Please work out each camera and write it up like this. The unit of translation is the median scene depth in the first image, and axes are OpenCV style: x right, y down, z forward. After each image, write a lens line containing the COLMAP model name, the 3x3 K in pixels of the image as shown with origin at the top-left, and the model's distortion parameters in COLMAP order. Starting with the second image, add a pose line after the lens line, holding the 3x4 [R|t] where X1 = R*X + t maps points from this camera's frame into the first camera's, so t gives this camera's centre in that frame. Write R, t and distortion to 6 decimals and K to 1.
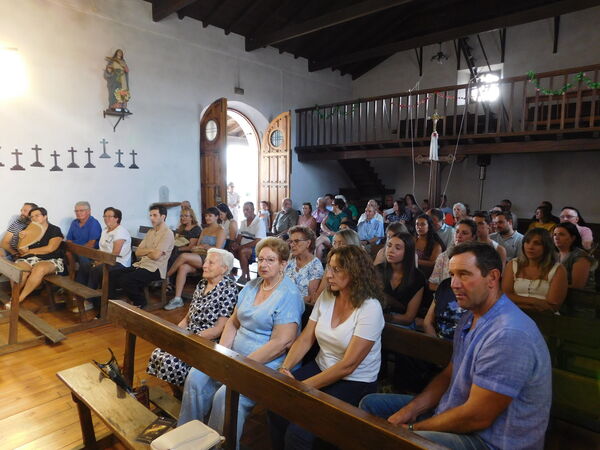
lens RADIAL K [[395.2, 0, 298.6], [0, 395.2, 226.1], [0, 0, 1]] dist [-0.005990, -0.000930]
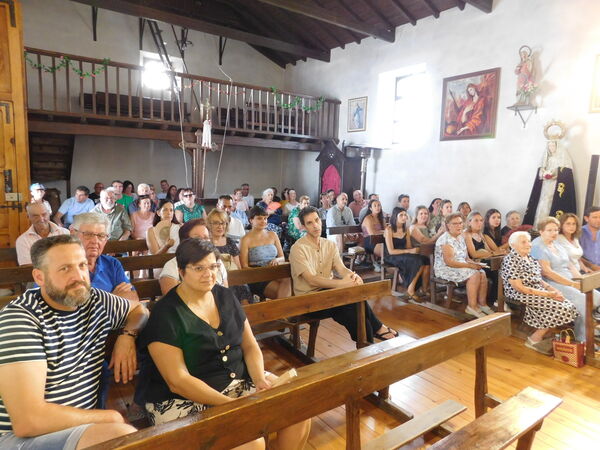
lens RADIAL K [[395.2, 0, 298.5], [0, 395.2, 222.7], [0, 0, 1]] dist [-0.005990, -0.000930]
pose [[0.236899, -0.125654, 0.963374, -0.575493], [0.081314, 0.990686, 0.109221, -0.059535], [-0.968125, 0.052462, 0.244910, 0.481610]]
